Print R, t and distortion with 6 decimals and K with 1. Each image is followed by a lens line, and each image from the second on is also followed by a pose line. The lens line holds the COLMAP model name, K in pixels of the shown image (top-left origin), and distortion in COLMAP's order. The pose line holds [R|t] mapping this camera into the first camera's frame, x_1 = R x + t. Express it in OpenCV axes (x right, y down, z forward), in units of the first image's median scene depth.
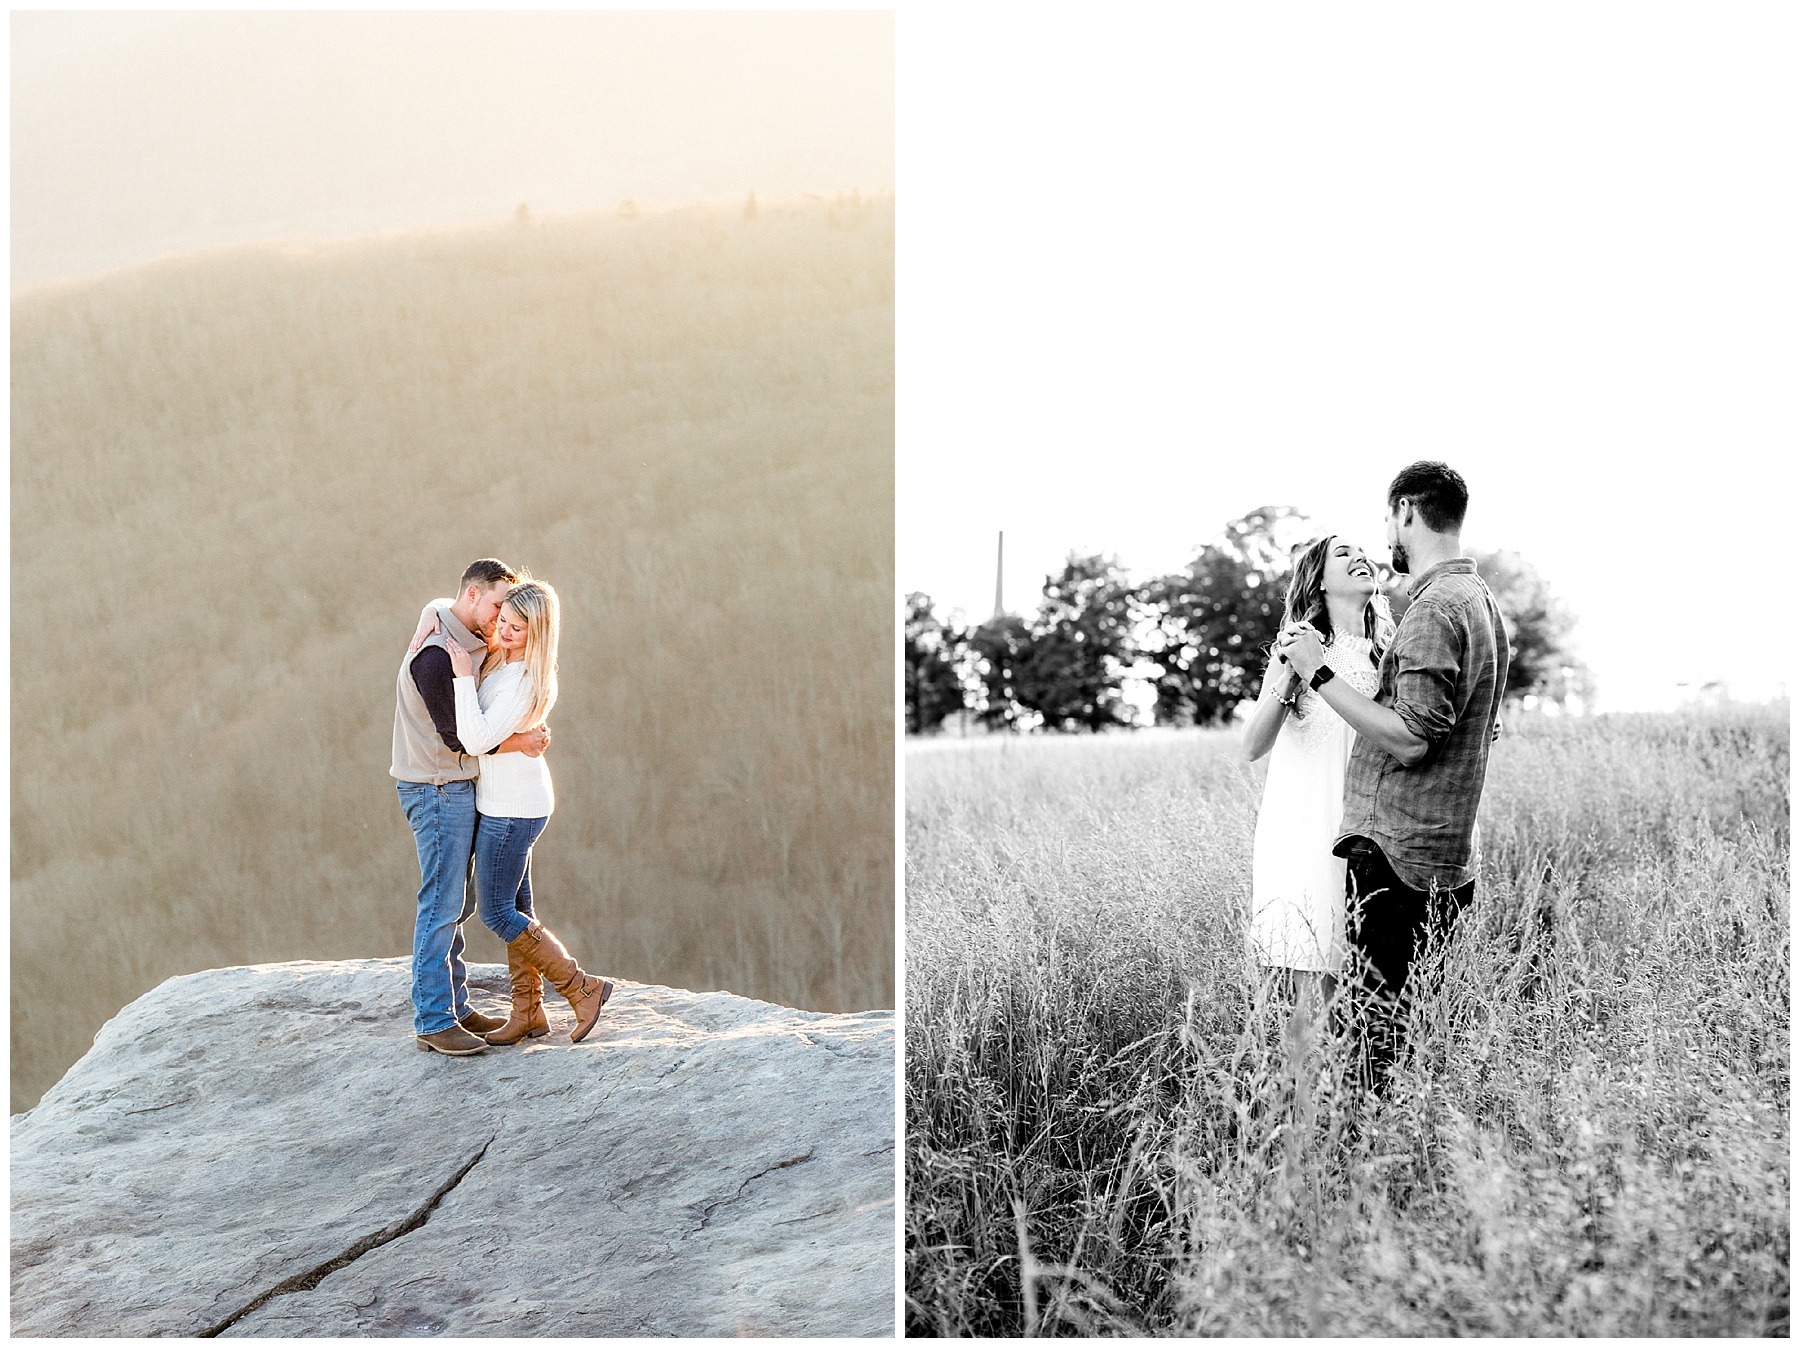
lens RADIAL K [[8089.7, 0, 900.0], [0, 8089.7, 674.0], [0, 0, 1]] dist [-0.352166, 0.719774]
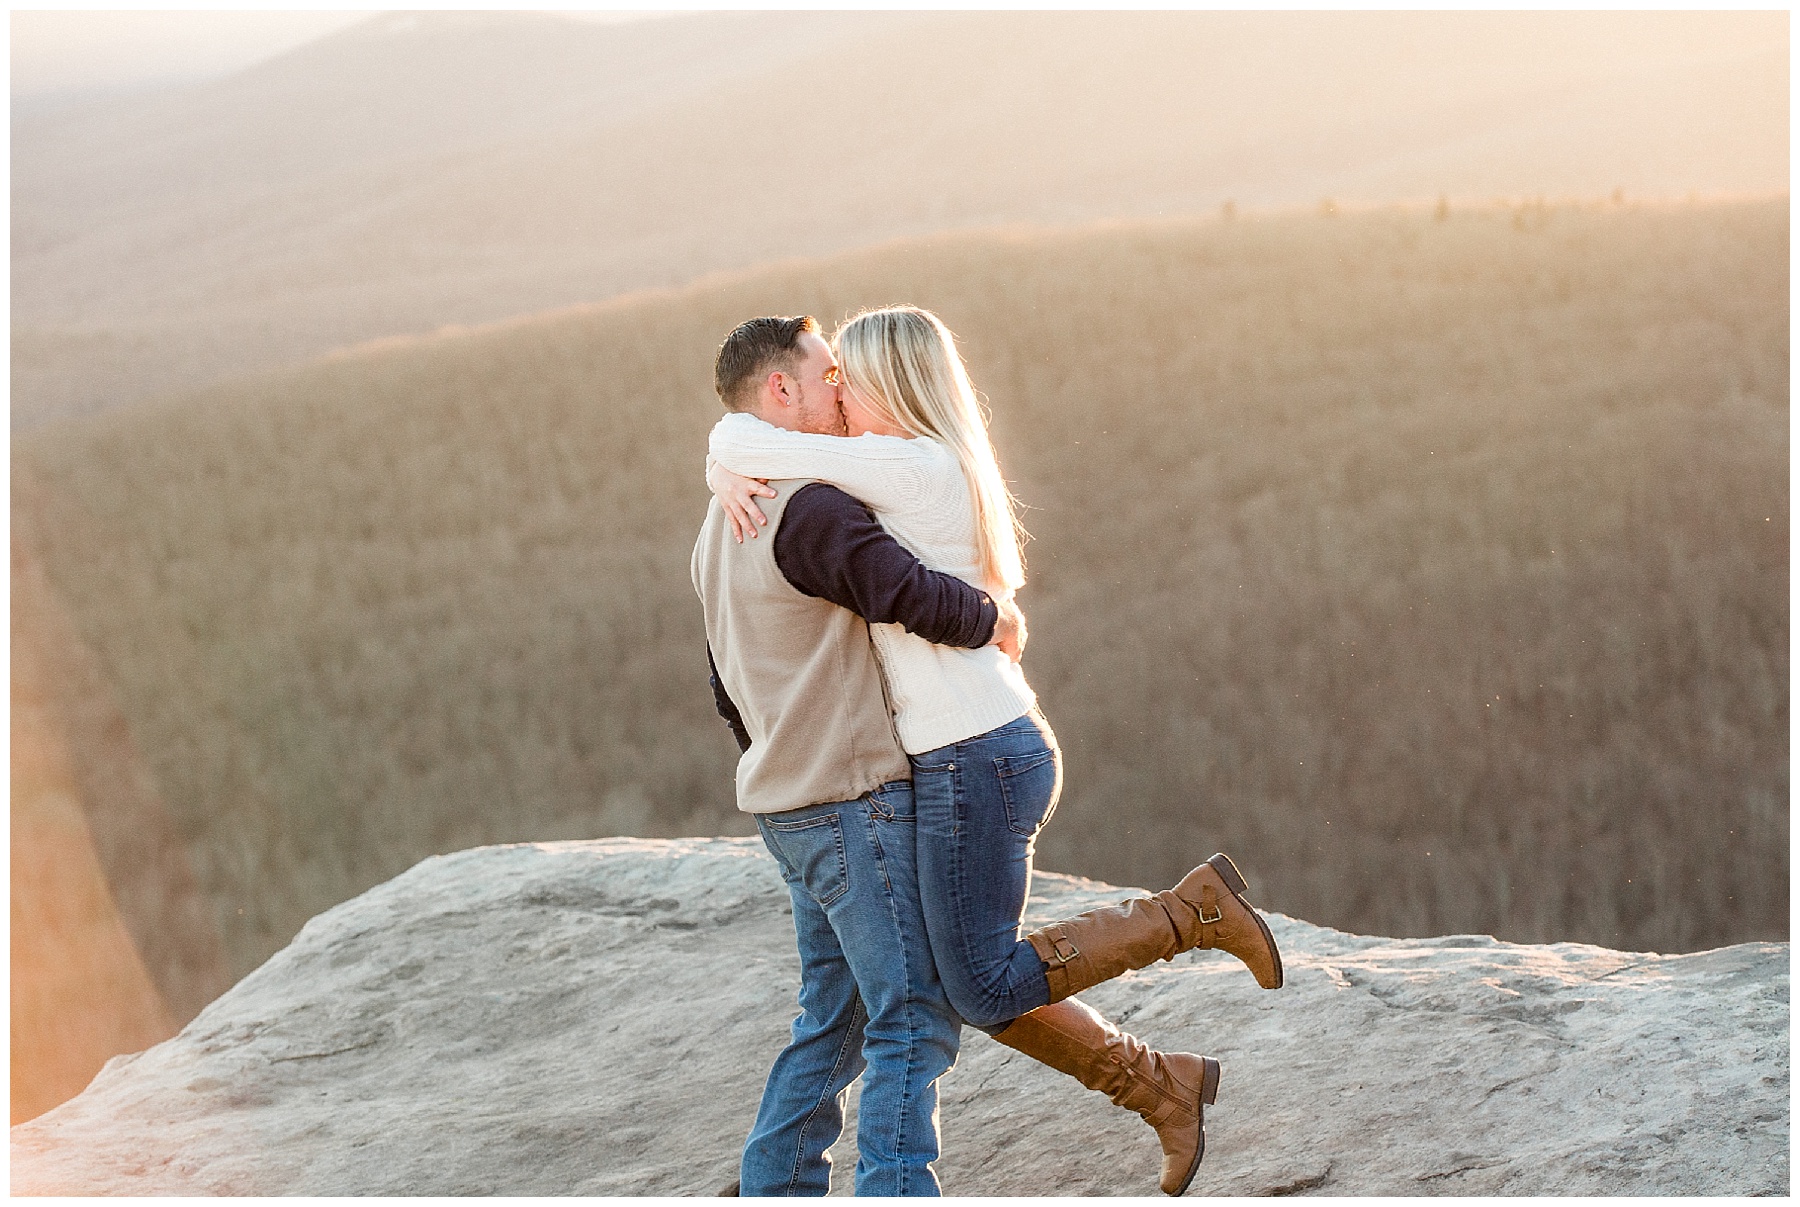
lens RADIAL K [[5972.0, 0, 900.0], [0, 5972.0, 603.5], [0, 0, 1]] dist [-0.044642, 0.713929]
pose [[0.993041, 0.026487, -0.114755, 0.006096], [-0.028548, 0.999459, -0.016352, 0.024079], [0.114260, 0.019514, 0.993259, 0.521936]]
